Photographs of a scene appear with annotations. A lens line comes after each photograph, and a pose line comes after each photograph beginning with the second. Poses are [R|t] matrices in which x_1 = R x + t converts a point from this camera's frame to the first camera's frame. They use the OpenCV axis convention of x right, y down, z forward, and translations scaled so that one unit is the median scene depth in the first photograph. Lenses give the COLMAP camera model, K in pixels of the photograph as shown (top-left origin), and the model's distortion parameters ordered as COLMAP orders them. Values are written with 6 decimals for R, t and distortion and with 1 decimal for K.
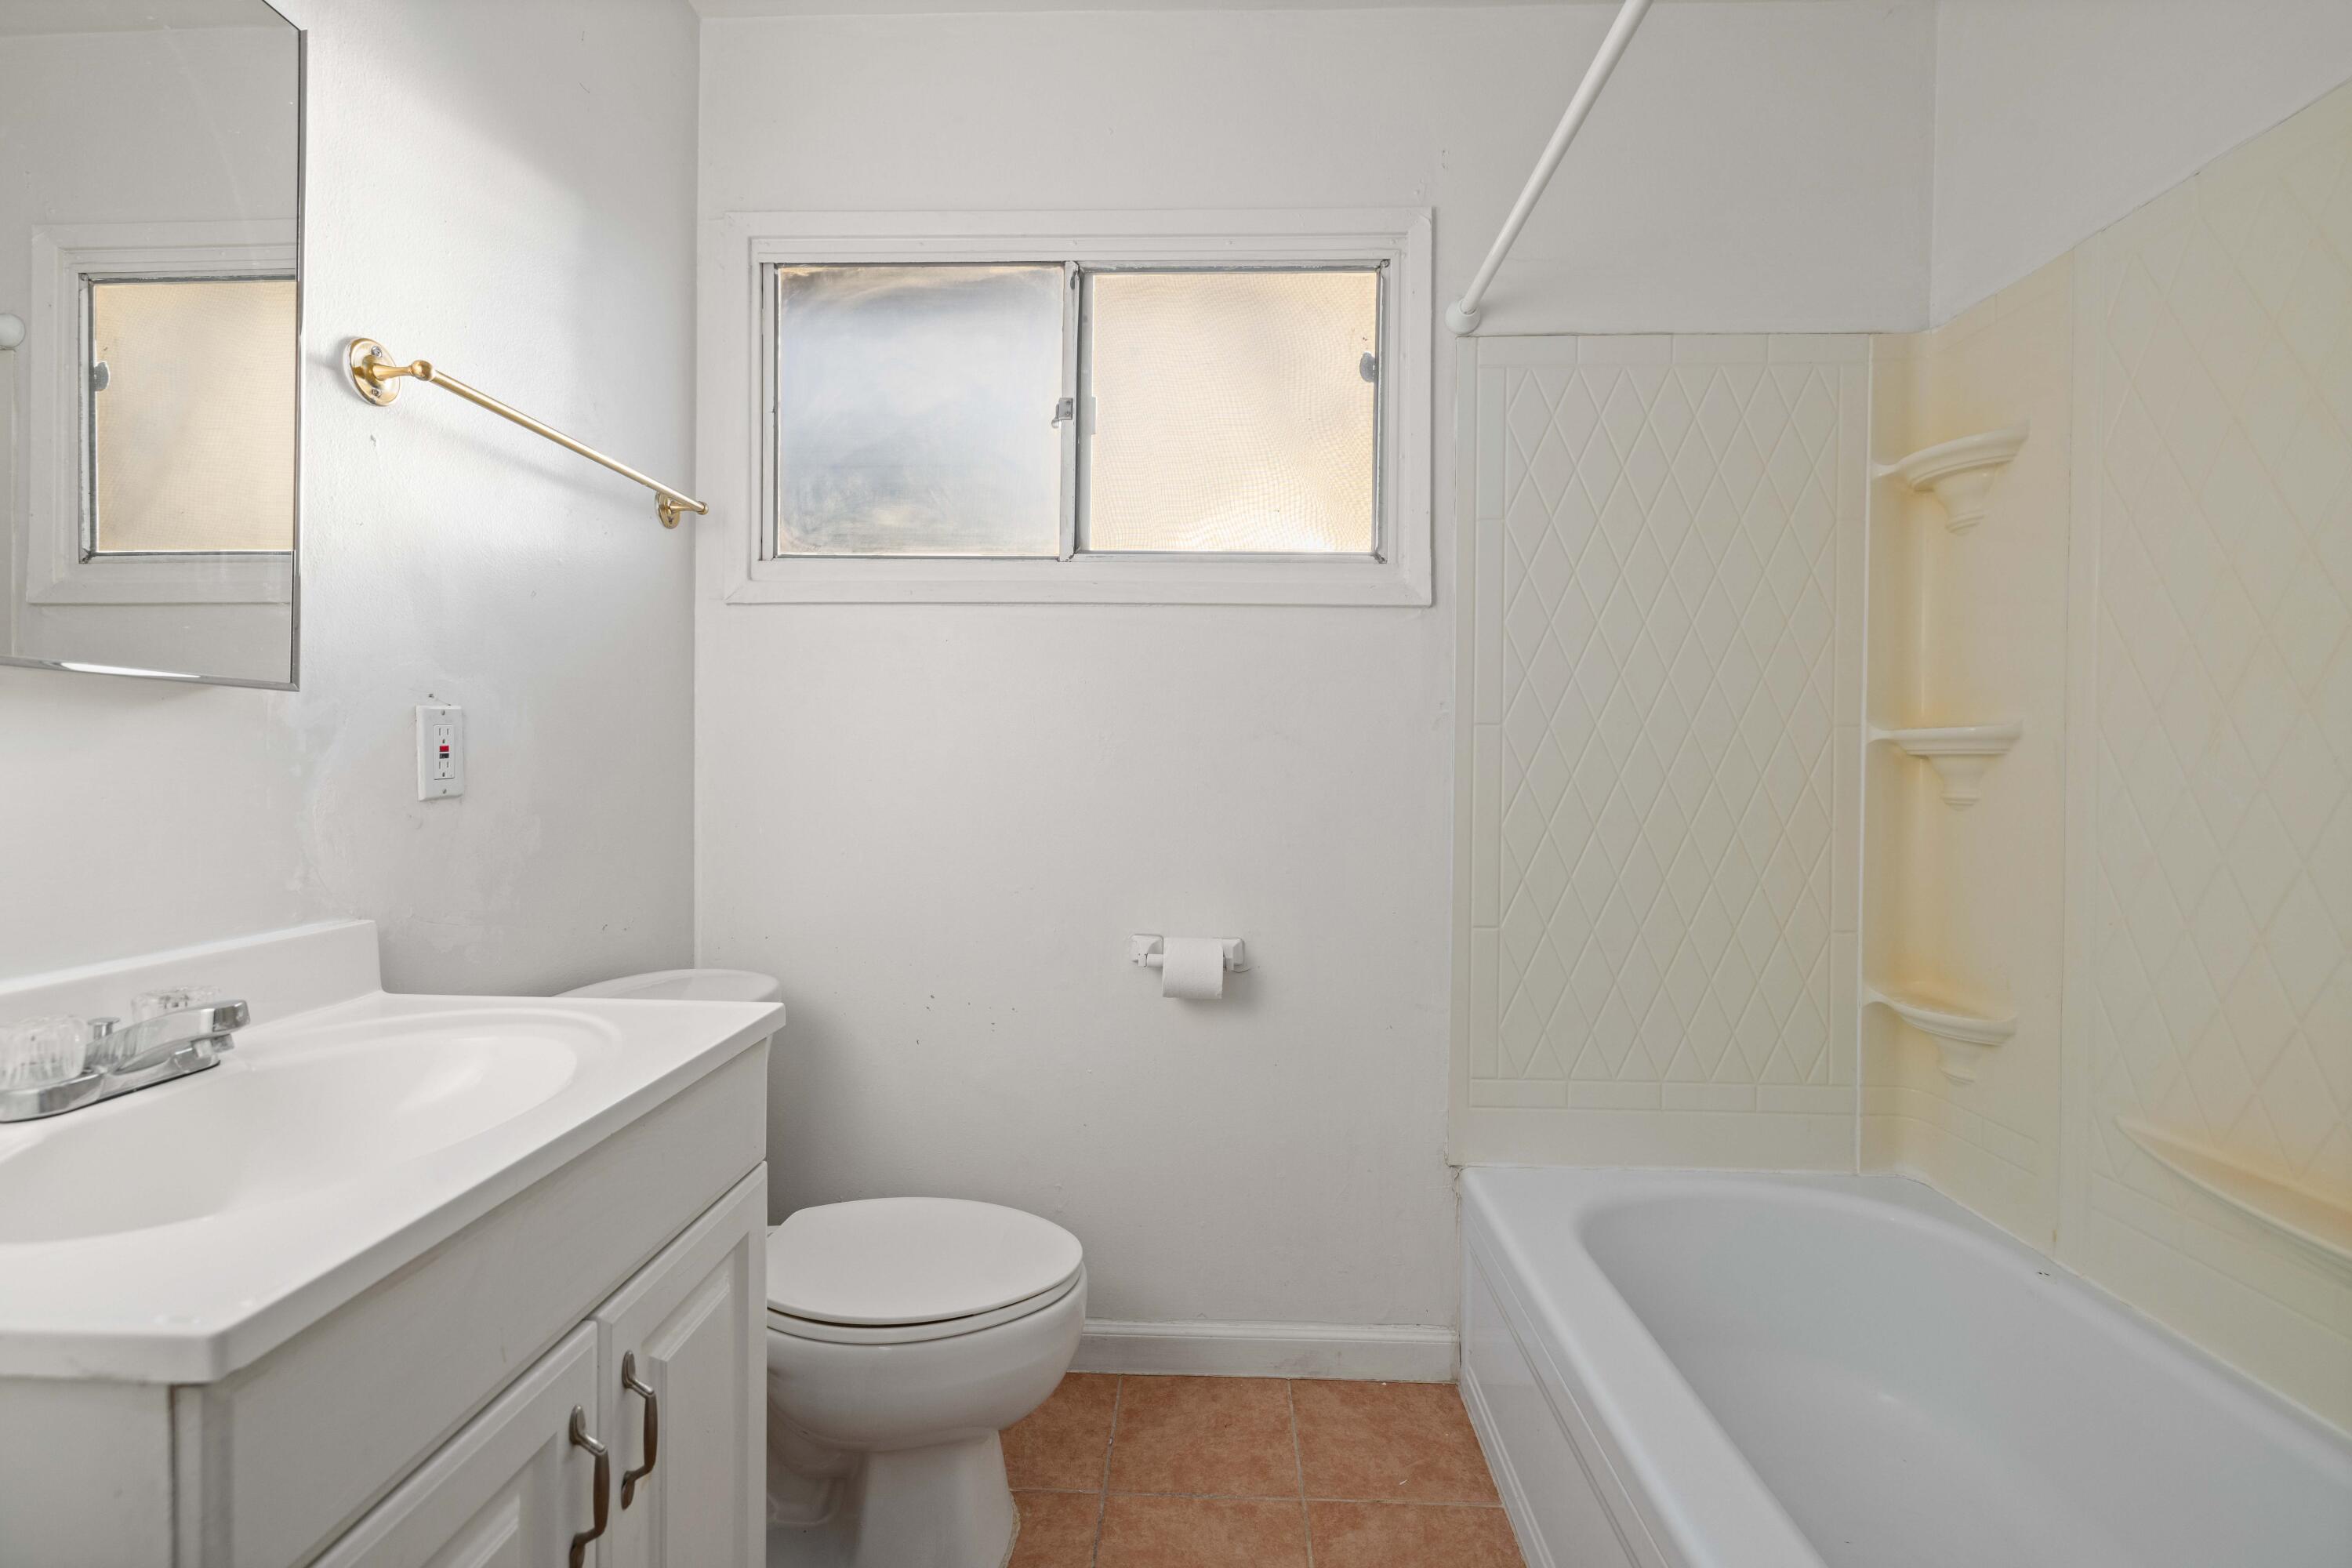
lens RADIAL K [[1031.3, 0, 1174.6], [0, 1031.3, 751.3], [0, 0, 1]] dist [0.011121, 0.000113]
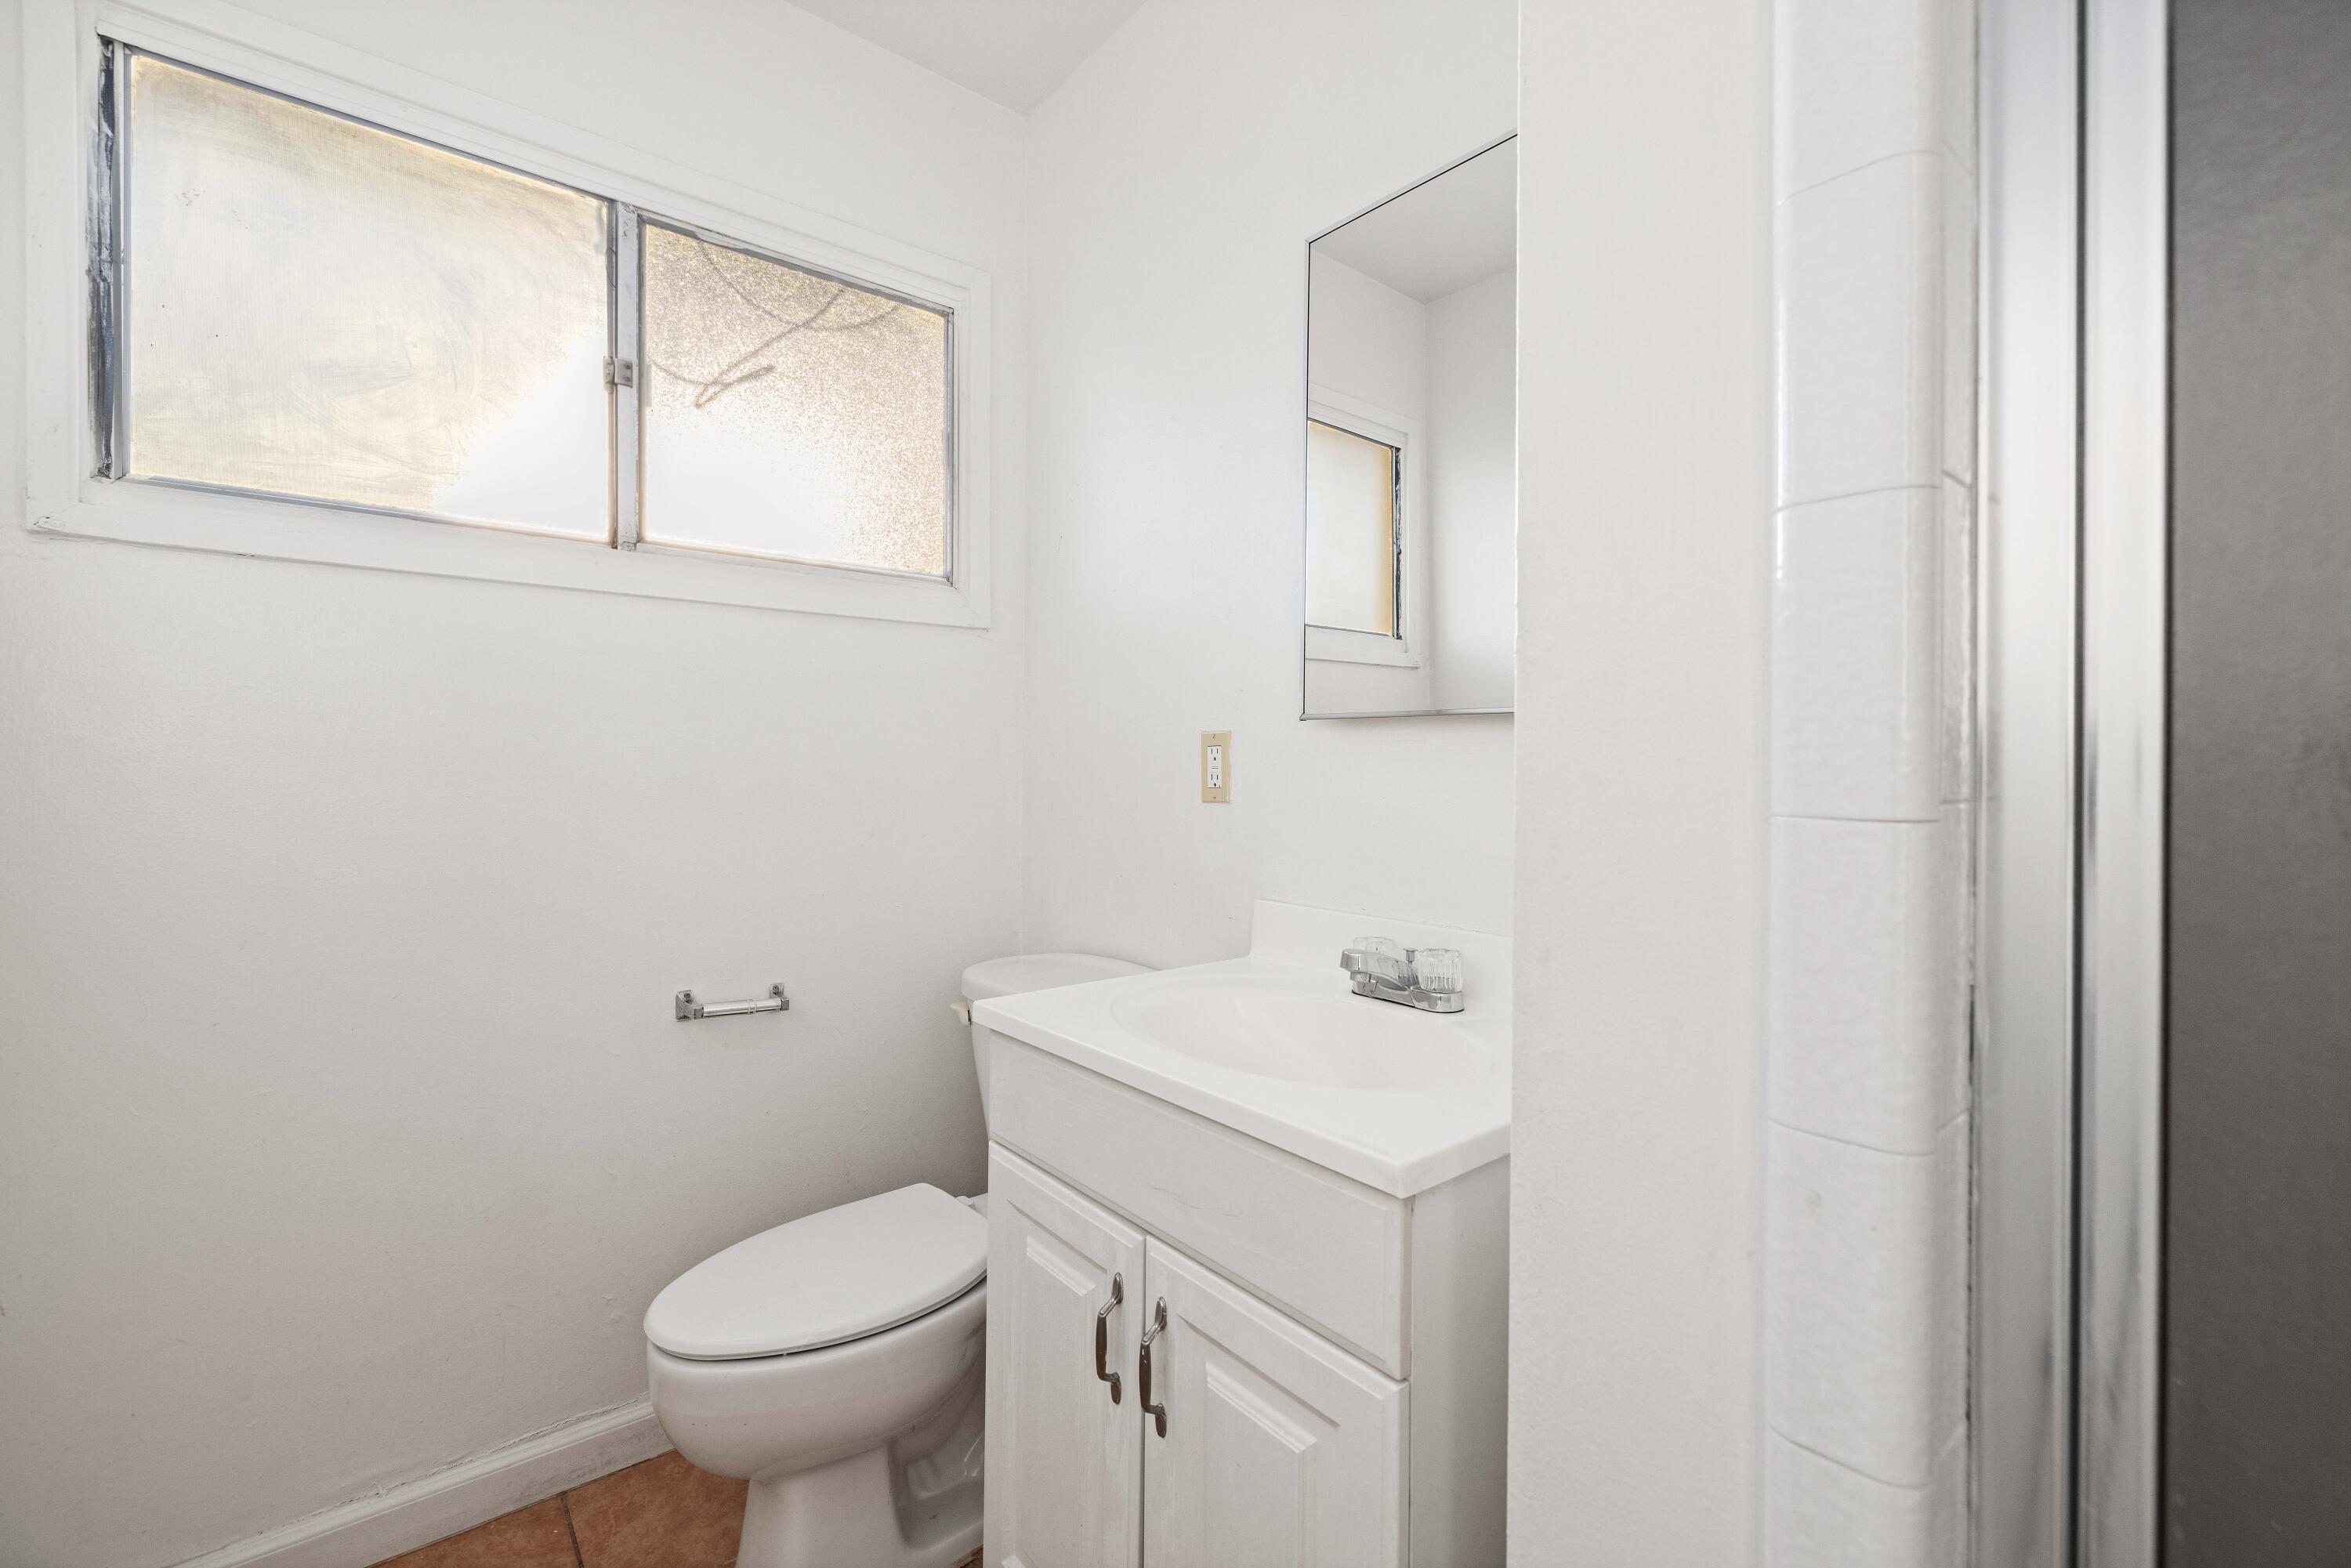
lens RADIAL K [[1002.2, 0, 1178.1], [0, 1002.2, 753.5], [0, 0, 1]] dist [-0.001584, -0.000255]
pose [[0.748176, -0.000991, 0.663500, -0.334964], [-0.001988, 0.999991, 0.003734, -0.004457], [-0.663497, -0.004113, 0.748167, 0.026207]]
